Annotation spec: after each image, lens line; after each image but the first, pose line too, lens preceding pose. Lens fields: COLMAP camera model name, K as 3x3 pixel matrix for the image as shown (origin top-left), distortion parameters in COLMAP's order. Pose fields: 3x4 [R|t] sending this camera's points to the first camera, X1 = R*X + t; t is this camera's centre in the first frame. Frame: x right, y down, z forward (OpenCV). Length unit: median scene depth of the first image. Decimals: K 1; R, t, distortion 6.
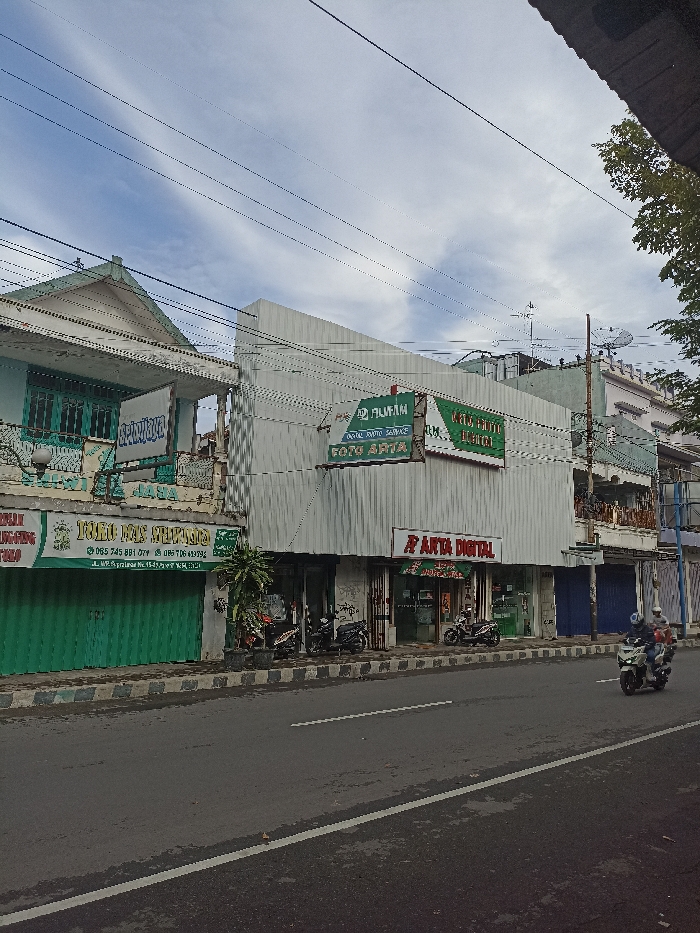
lens RADIAL K [[723.1, 0, 349.7], [0, 723.1, 465.4], [0, 0, 1]] dist [0.033676, -0.002032]
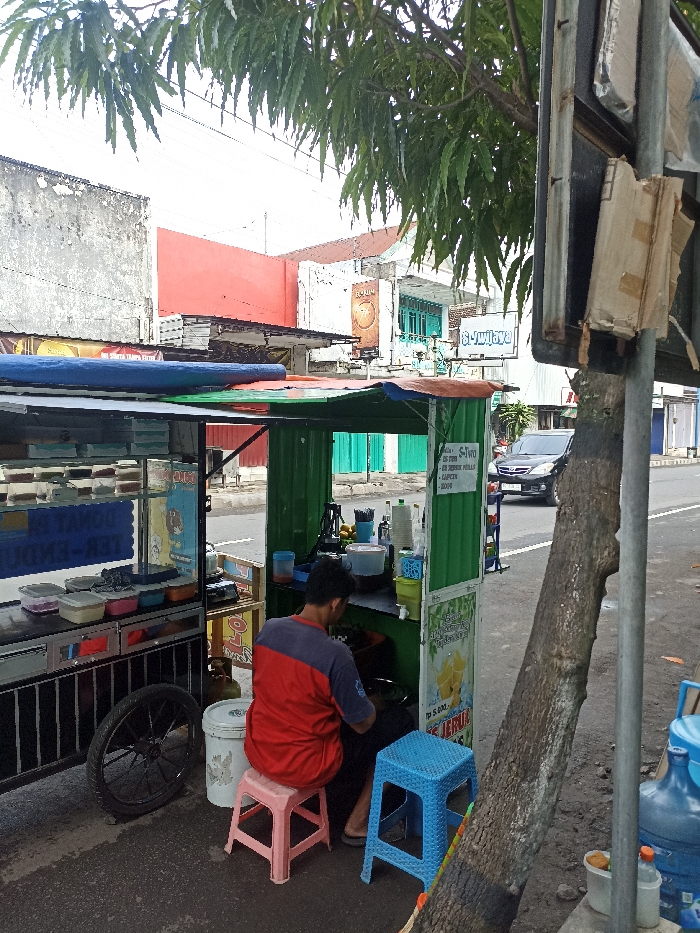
lens RADIAL K [[723.1, 0, 349.7], [0, 723.1, 465.4], [0, 0, 1]] dist [0.033676, -0.002032]
pose [[0.996519, 0.003191, 0.083299, -0.570938], [-0.022229, 0.973256, 0.228644, -0.108482], [-0.080342, -0.229700, 0.969940, -0.594021]]
